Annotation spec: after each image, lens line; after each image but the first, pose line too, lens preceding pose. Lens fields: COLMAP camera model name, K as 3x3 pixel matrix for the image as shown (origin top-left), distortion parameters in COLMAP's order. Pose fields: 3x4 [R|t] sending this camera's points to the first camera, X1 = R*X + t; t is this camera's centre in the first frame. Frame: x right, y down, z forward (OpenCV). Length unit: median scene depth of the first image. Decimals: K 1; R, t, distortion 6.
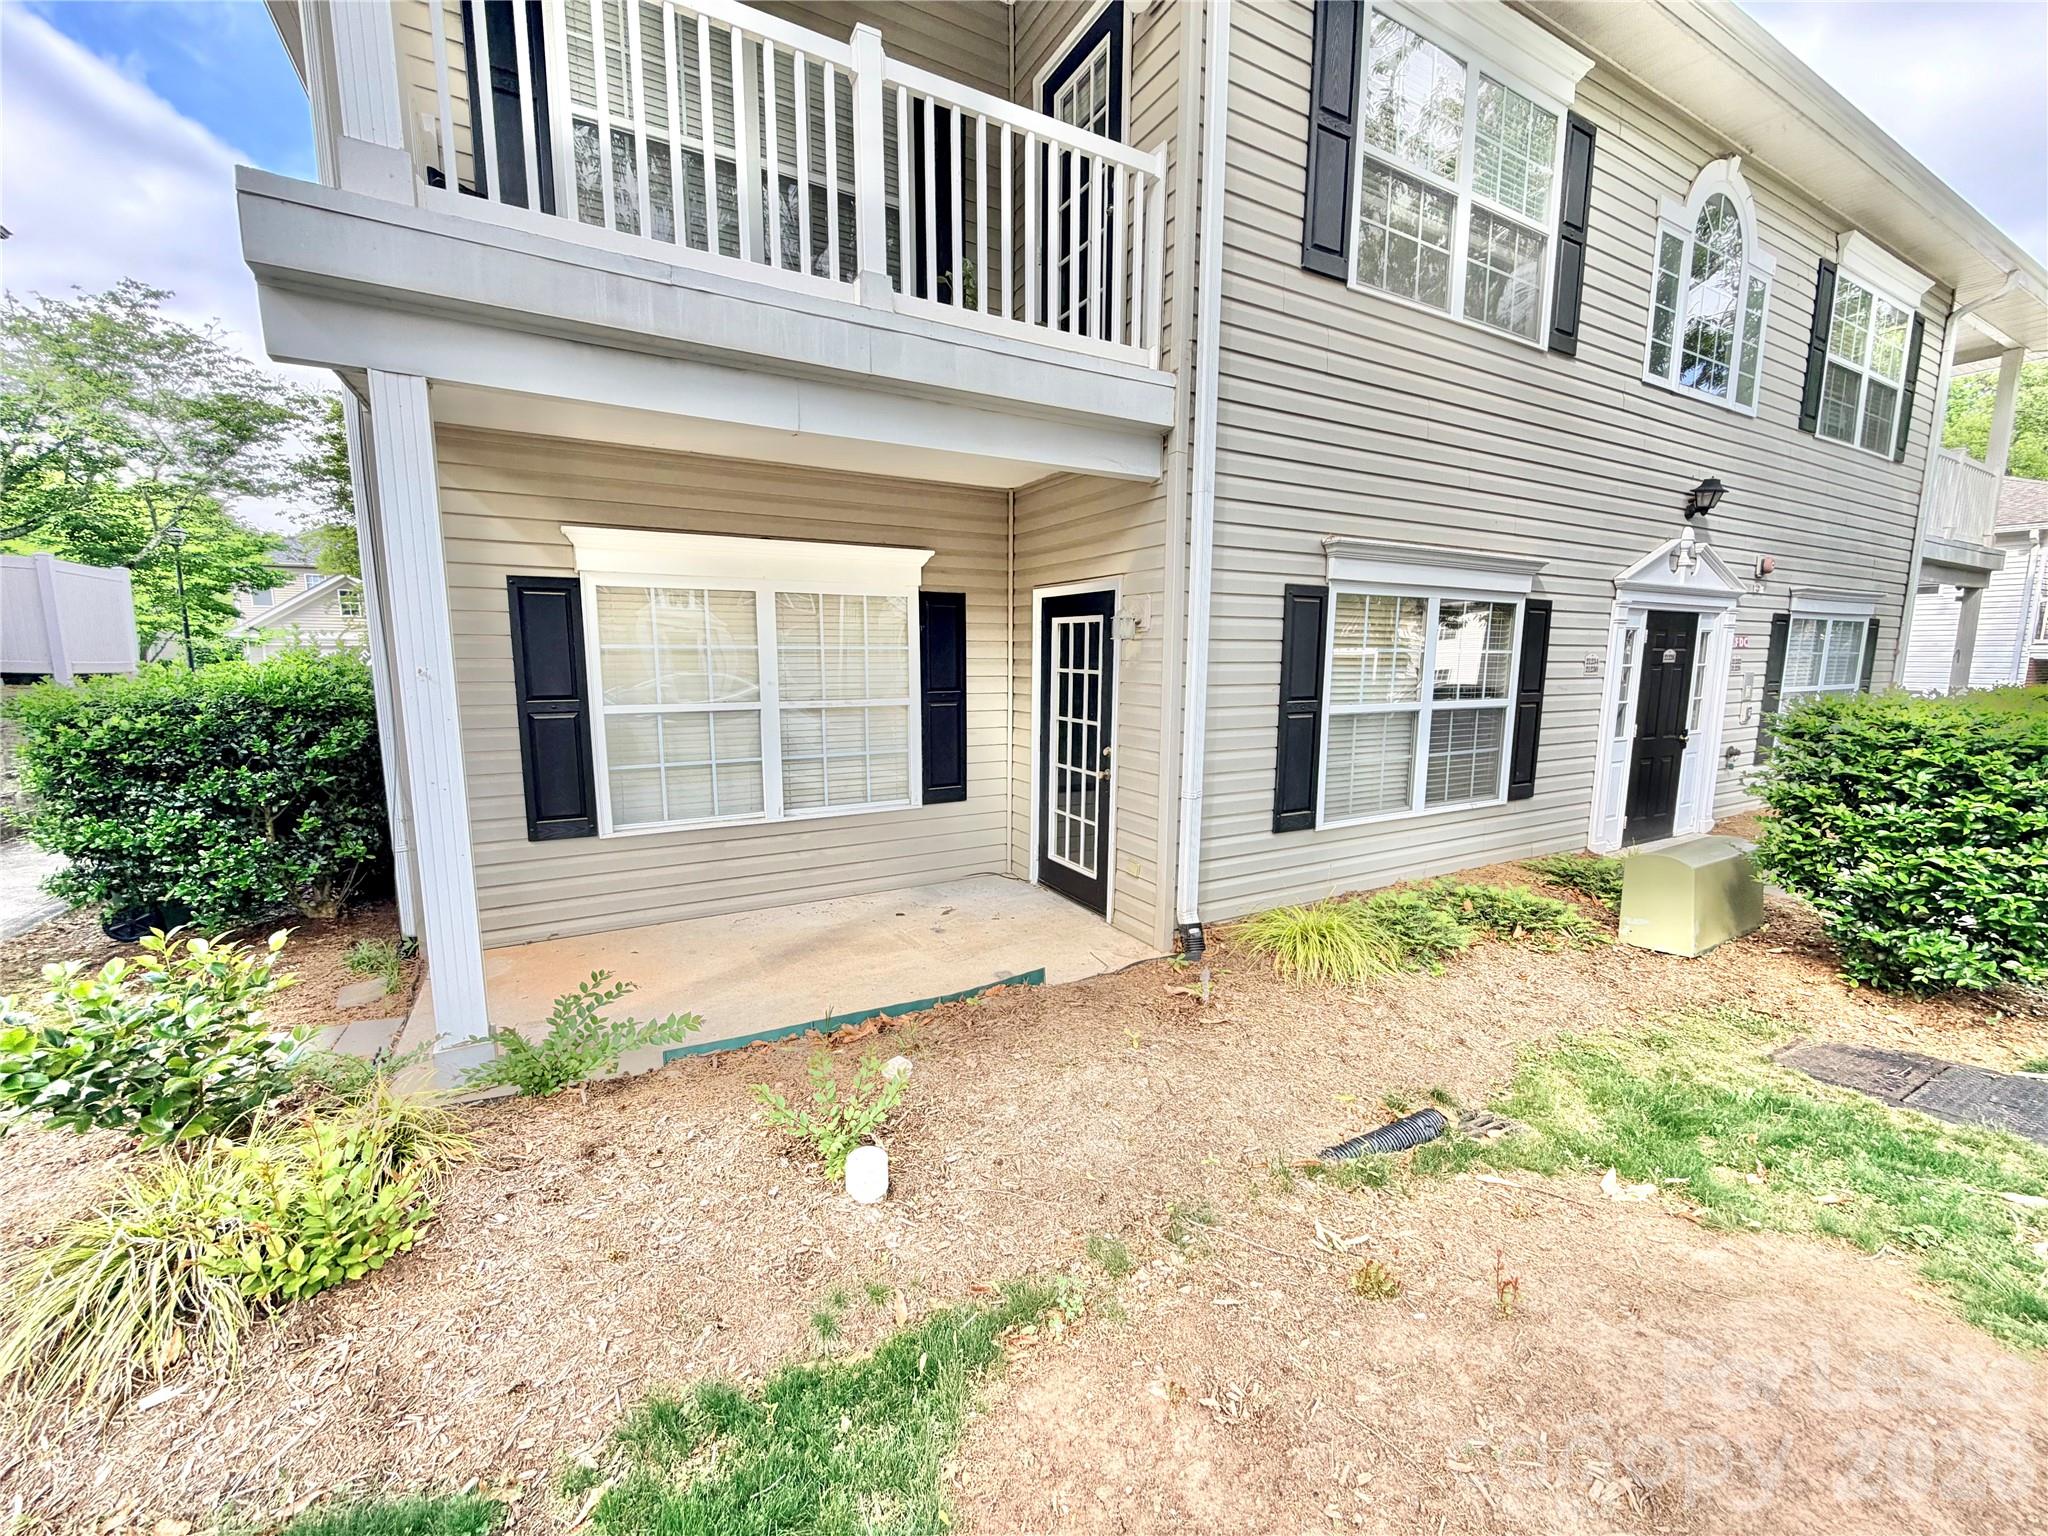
lens RADIAL K [[811.6, 0, 1024.0], [0, 811.6, 768.0], [0, 0, 1]] dist [0.000372, 0.000984]
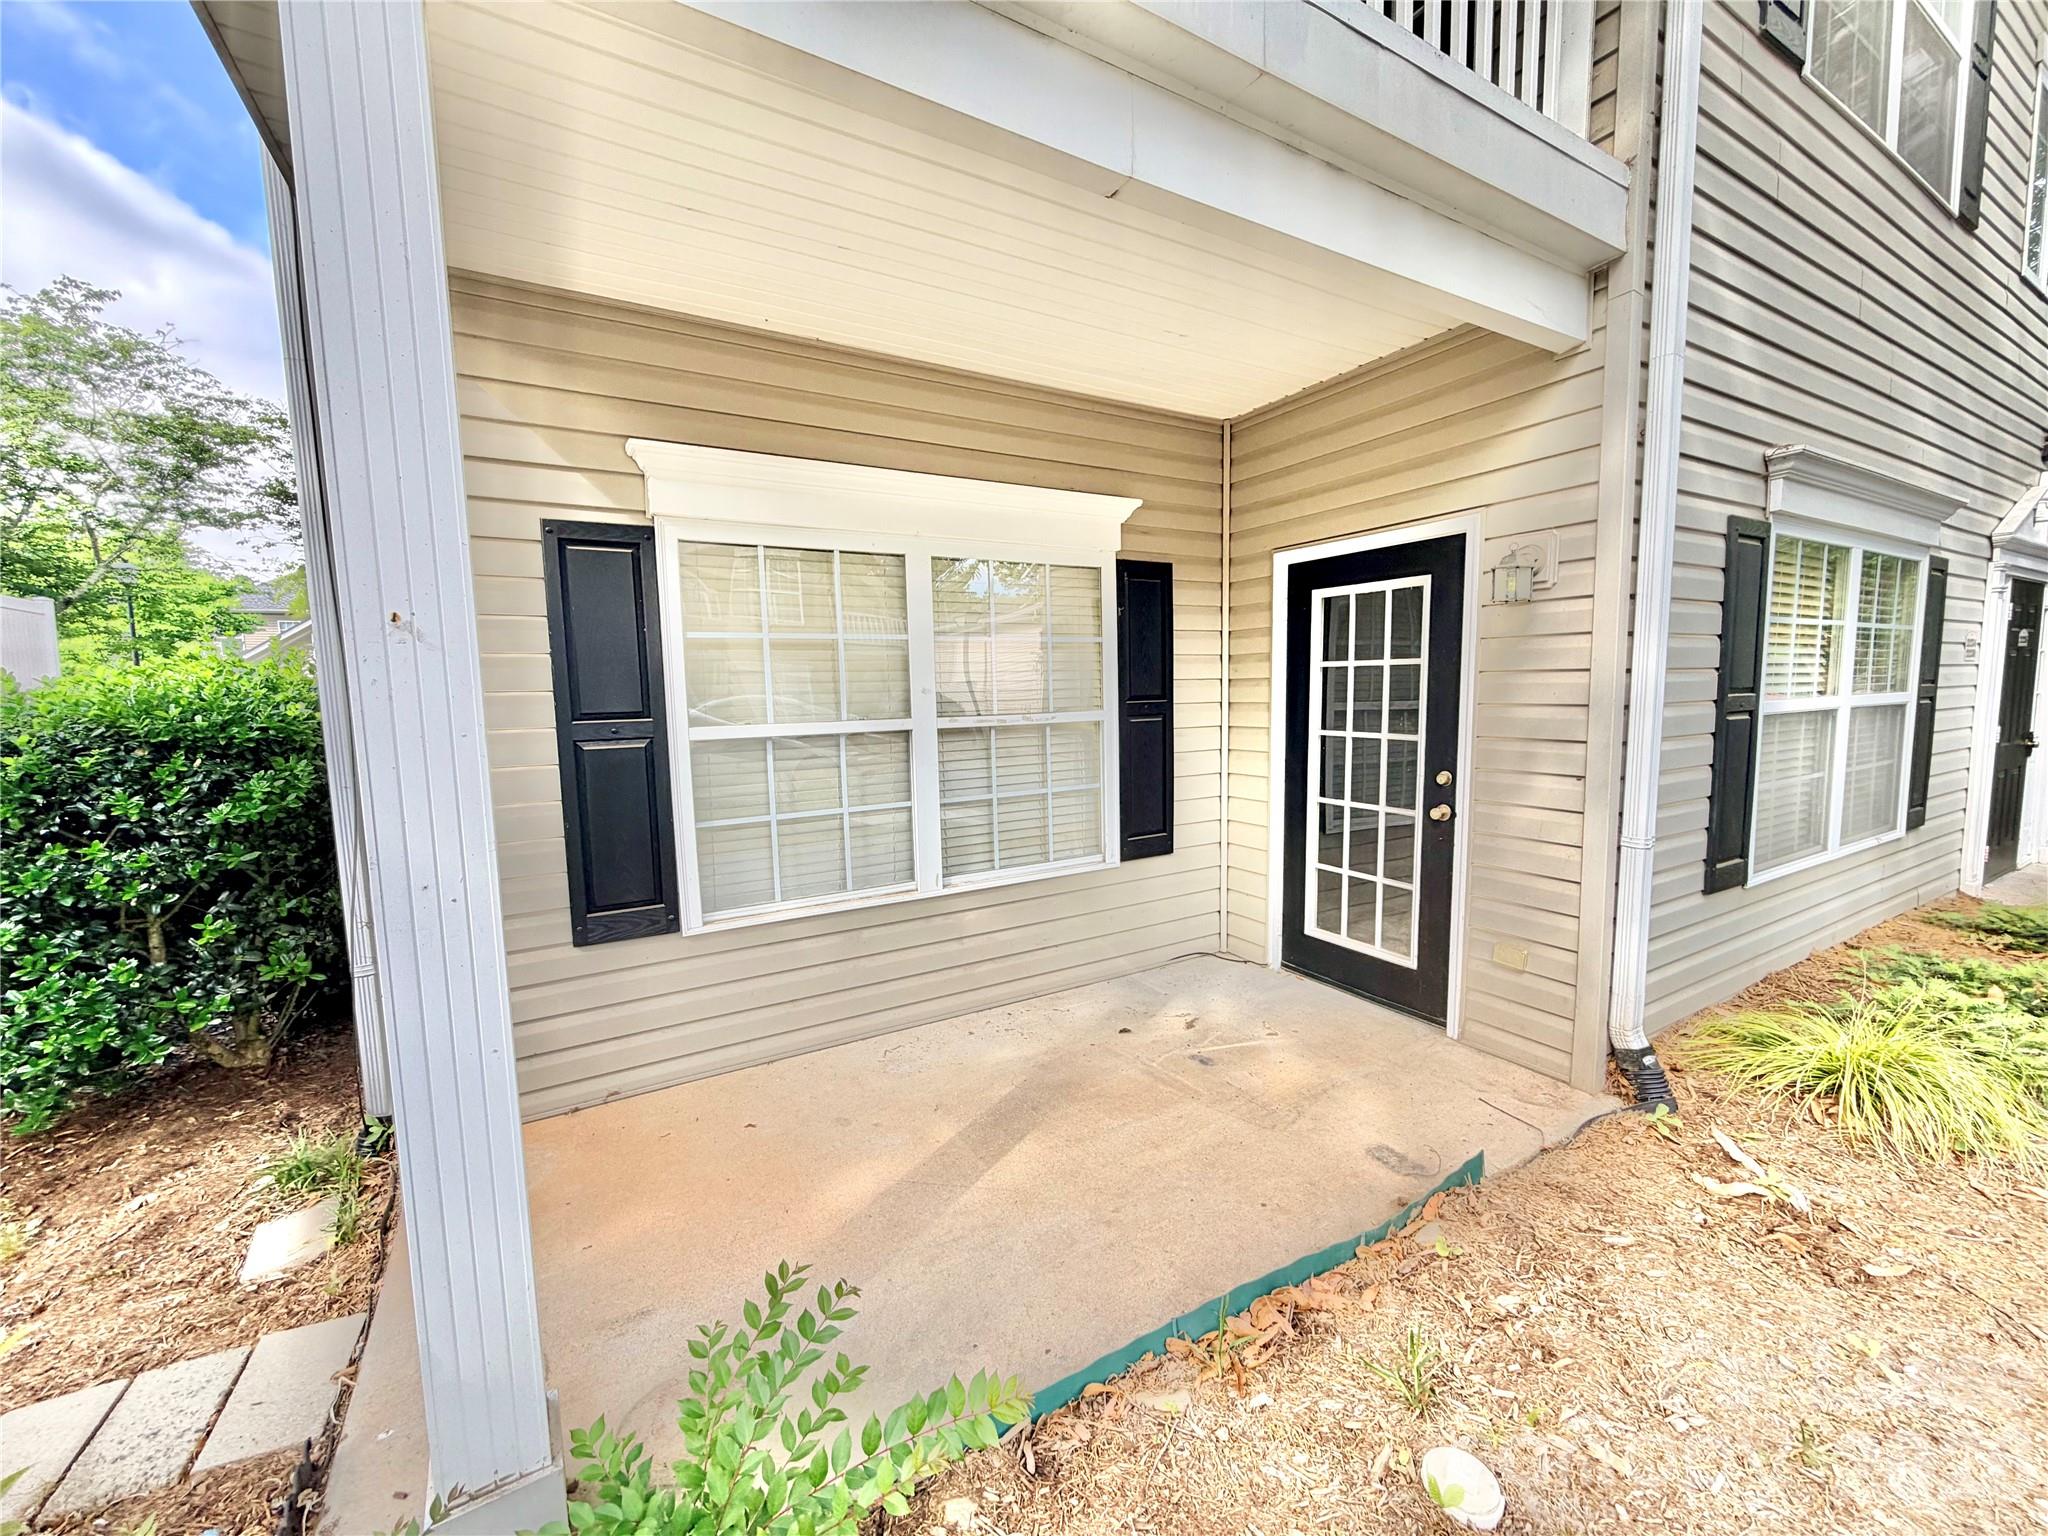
lens RADIAL K [[811.6, 0, 1024.0], [0, 811.6, 768.0], [0, 0, 1]] dist [0.000372, 0.000984]
pose [[0.999489, -0.027385, 0.016461, -0.252552], [0.028064, 0.998702, -0.042506, -0.009923], [-0.015276, 0.042947, 0.998961, 0.340732]]
